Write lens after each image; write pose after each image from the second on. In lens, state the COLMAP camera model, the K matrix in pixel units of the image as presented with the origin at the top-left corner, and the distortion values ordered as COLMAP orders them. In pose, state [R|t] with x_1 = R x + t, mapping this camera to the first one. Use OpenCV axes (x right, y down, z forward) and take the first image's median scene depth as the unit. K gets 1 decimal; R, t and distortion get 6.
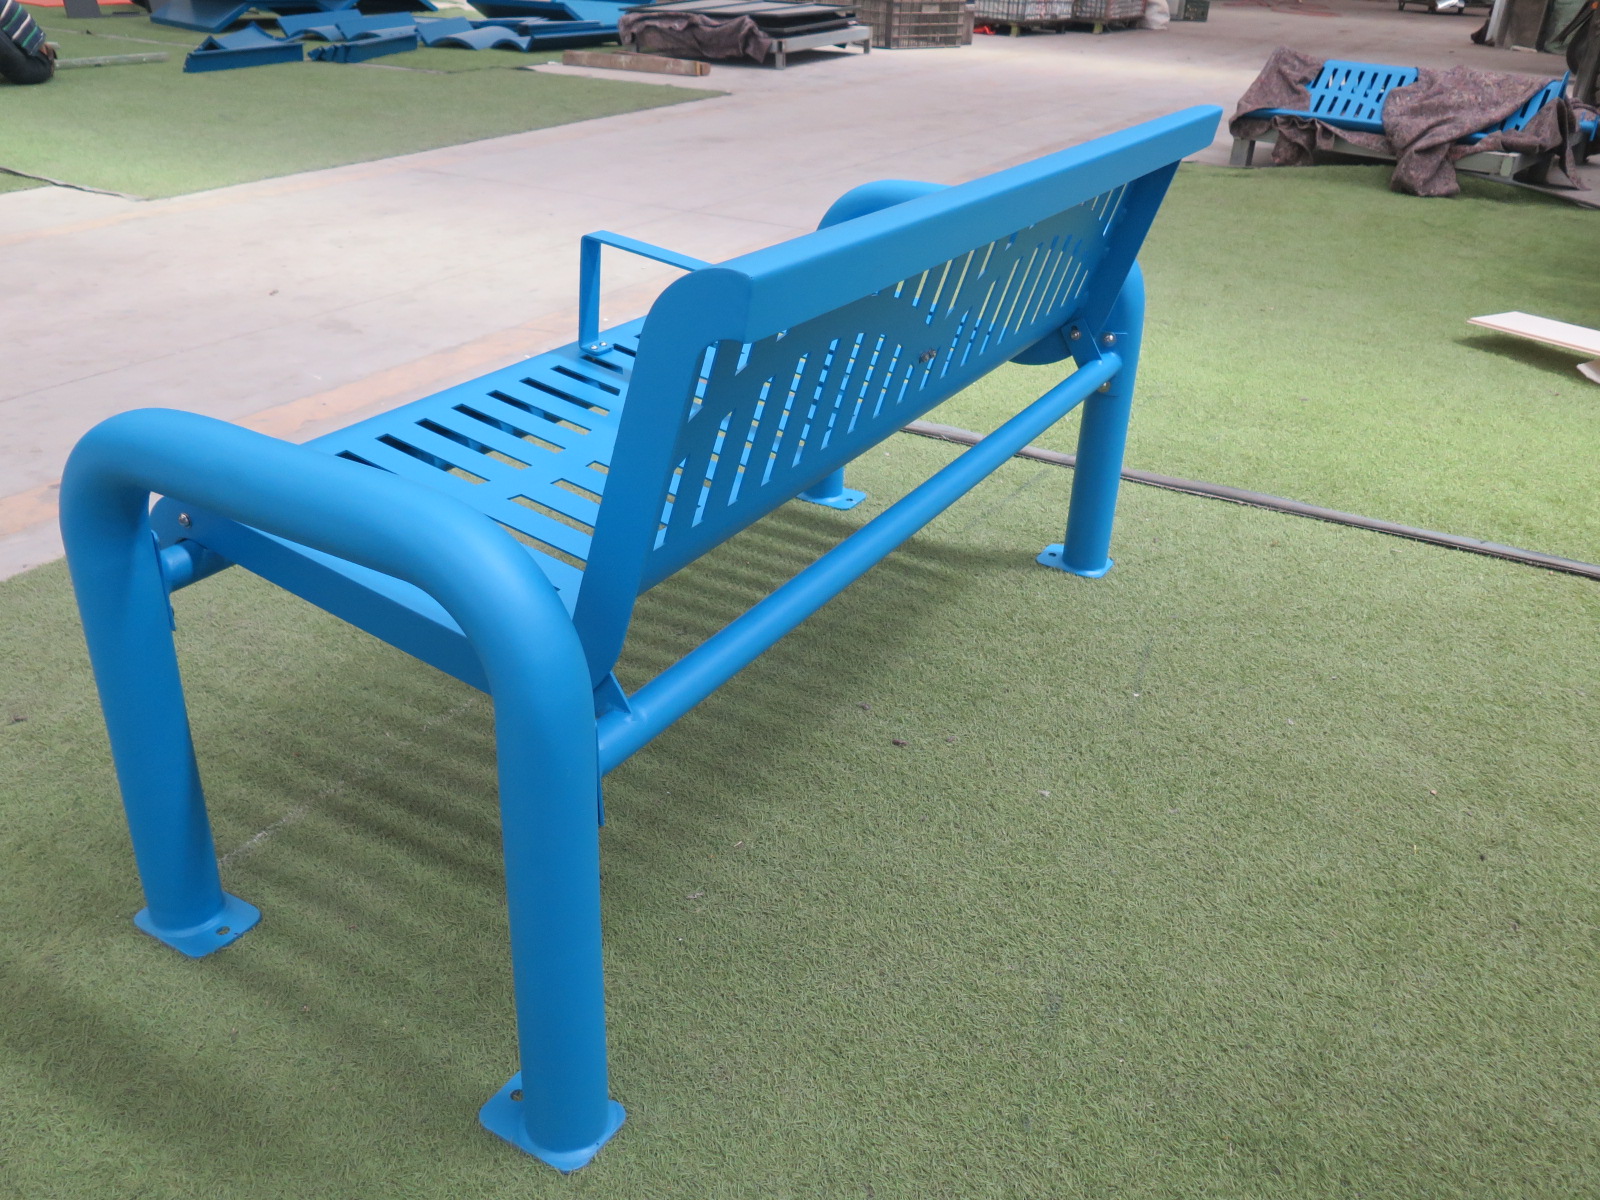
lens RADIAL K [[1356.1, 0, 791.4], [0, 1356.1, 587.8], [0, 0, 1]] dist [-0.017937, 0.003215]
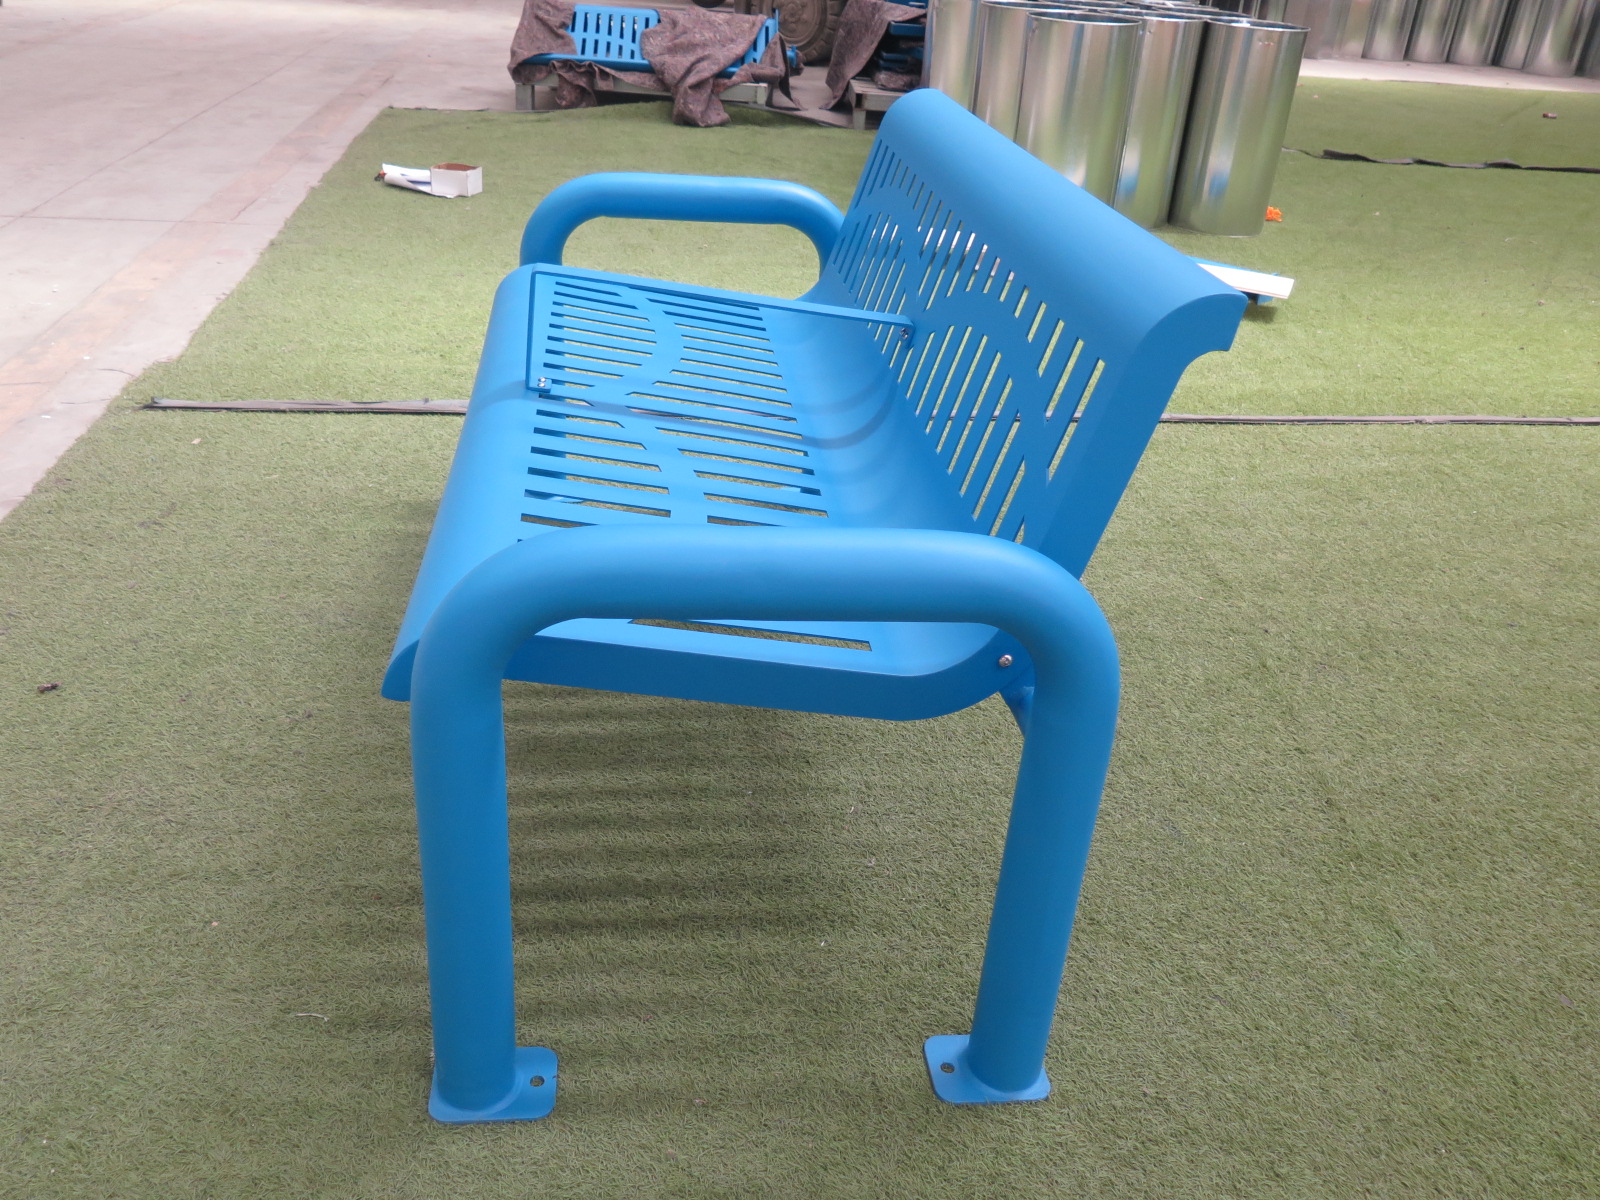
lens RADIAL K [[1356.1, 0, 791.4], [0, 1356.1, 587.8], [0, 0, 1]] dist [-0.017937, 0.003215]
pose [[0.795608, -0.261438, 0.546497, -0.182848], [0.235049, 0.964637, 0.119280, -0.035694], [-0.558355, 0.033554, 0.828923, 0.035980]]
